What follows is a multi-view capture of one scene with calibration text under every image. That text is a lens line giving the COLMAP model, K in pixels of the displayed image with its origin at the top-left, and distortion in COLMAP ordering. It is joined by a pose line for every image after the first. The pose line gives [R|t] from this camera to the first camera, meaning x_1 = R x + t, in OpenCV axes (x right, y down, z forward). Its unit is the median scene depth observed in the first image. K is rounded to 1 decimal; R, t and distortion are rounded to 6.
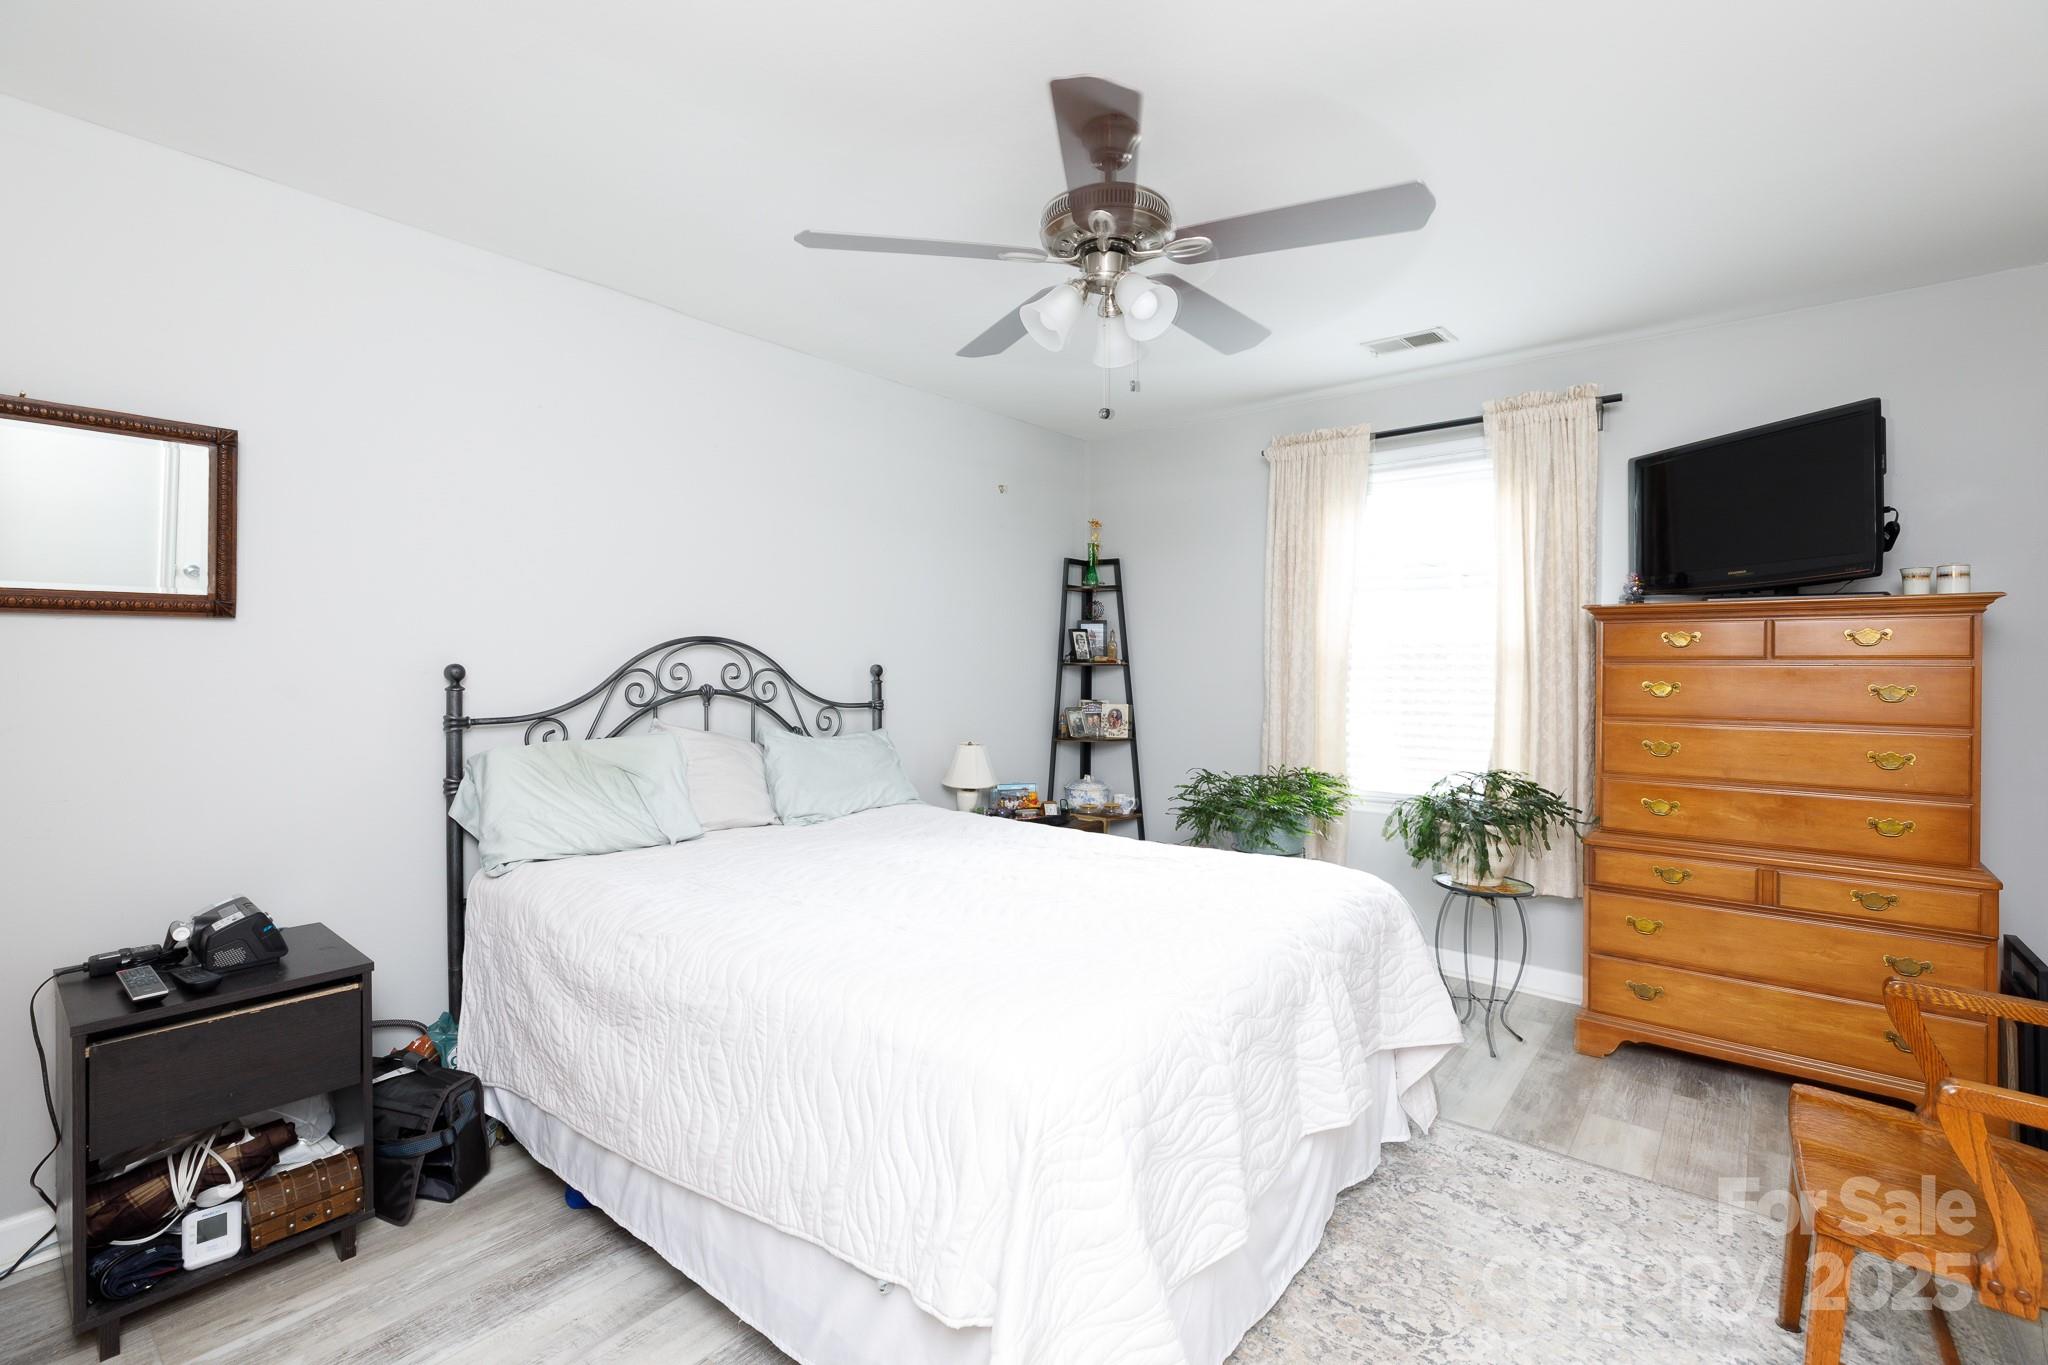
lens RADIAL K [[903.9, 0, 1028.3], [0, 903.9, 671.4], [0, 0, 1]] dist [0.004146, -0.001223]
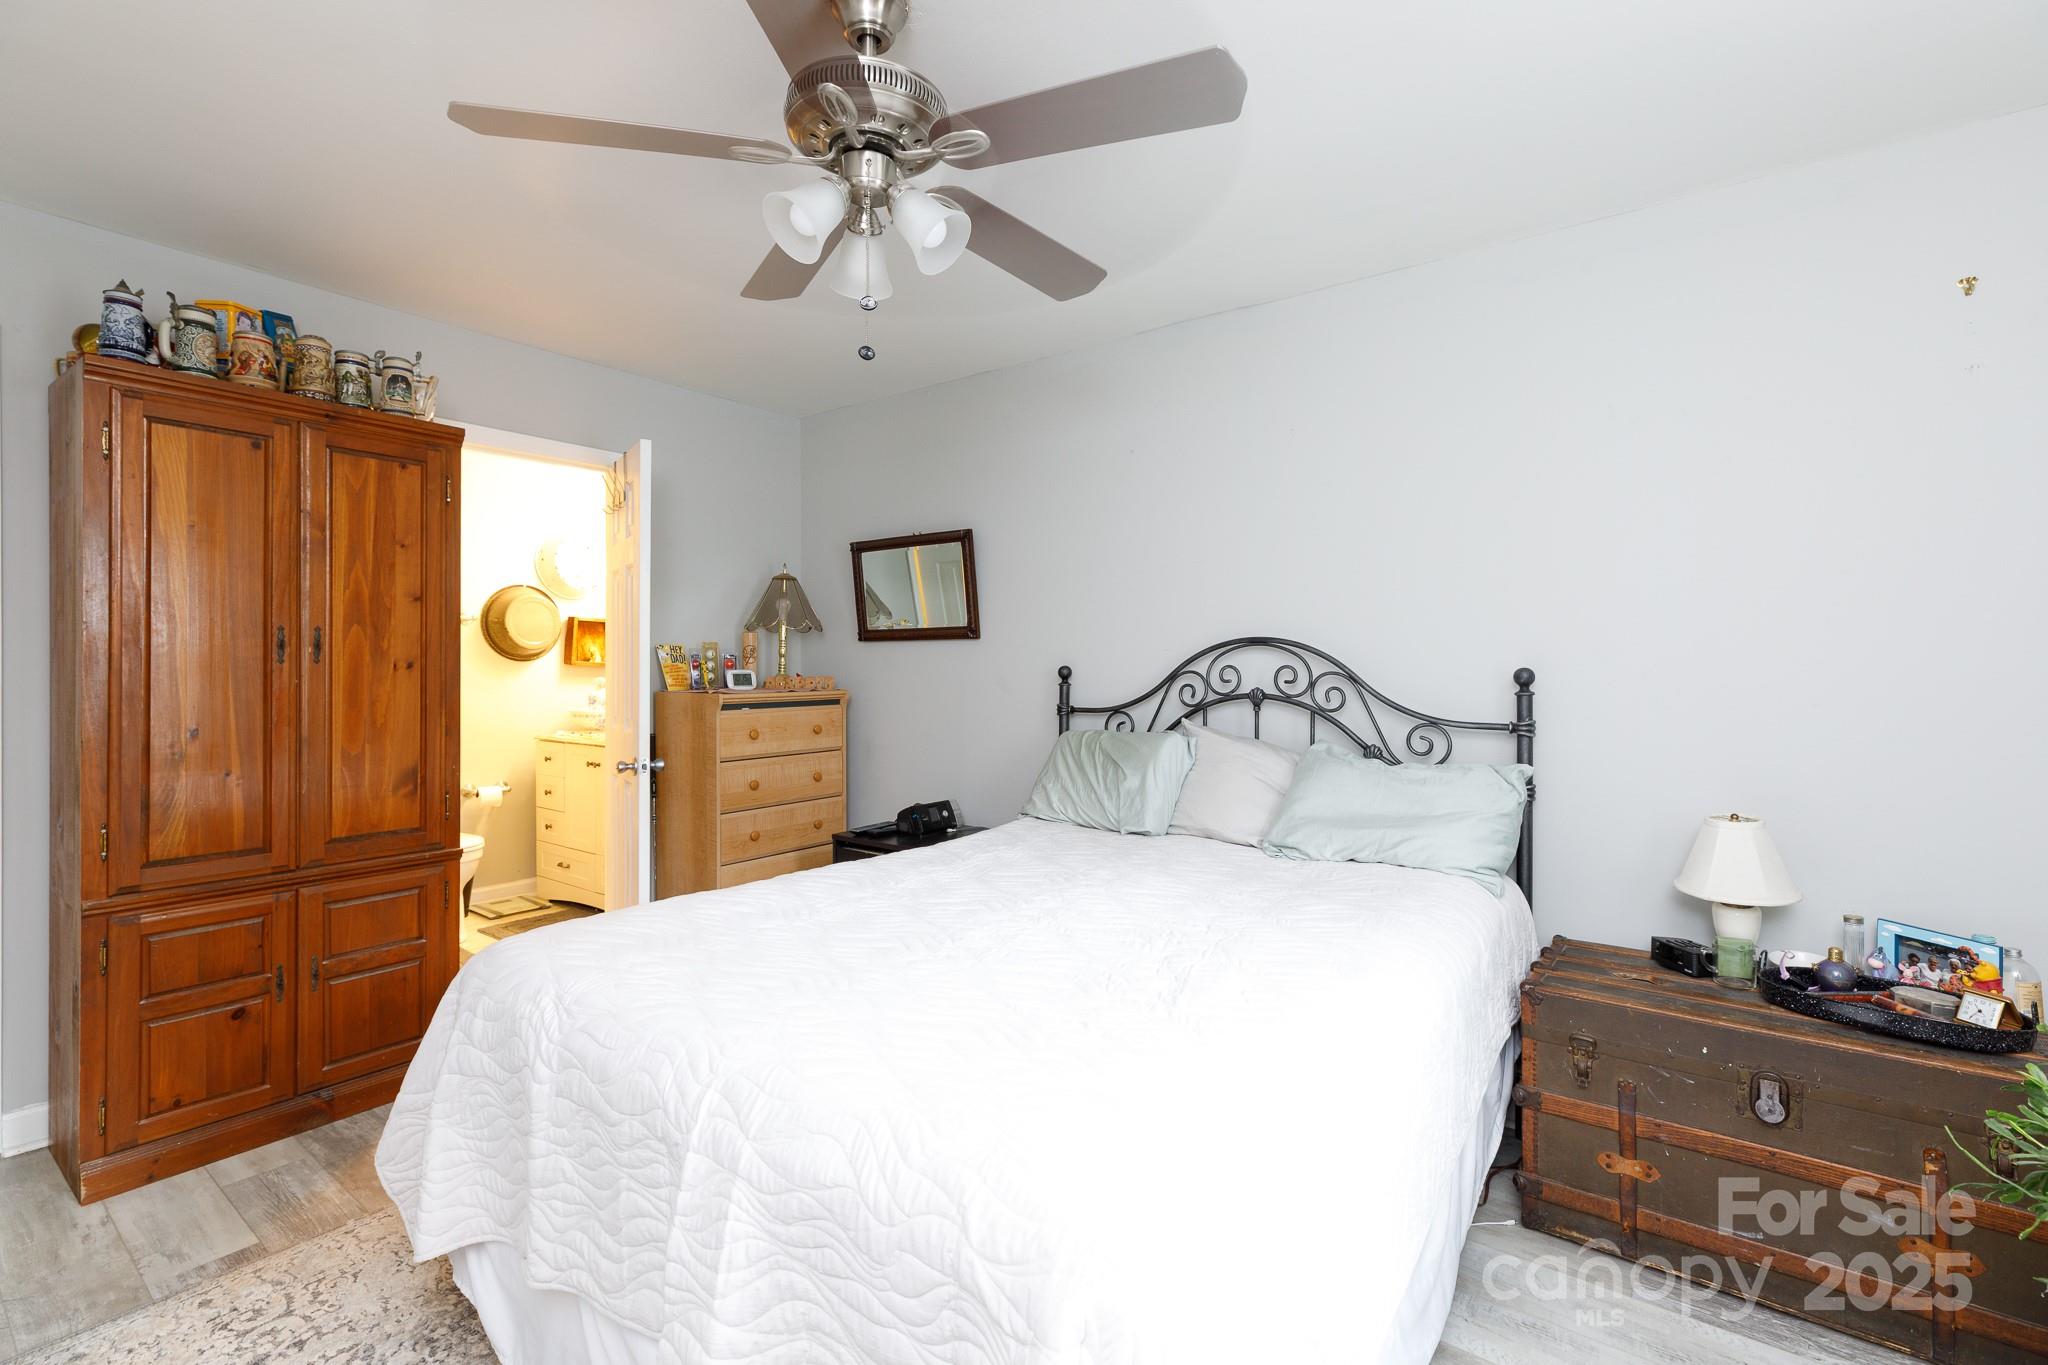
lens RADIAL K [[903.9, 0, 1028.3], [0, 903.9, 671.4], [0, 0, 1]] dist [0.004146, -0.001223]
pose [[0.045462, 0.007175, -0.998940, 0.584732], [-0.012157, 0.999904, 0.006628, -0.006426], [0.998892, 0.011843, 0.045545, 0.724197]]
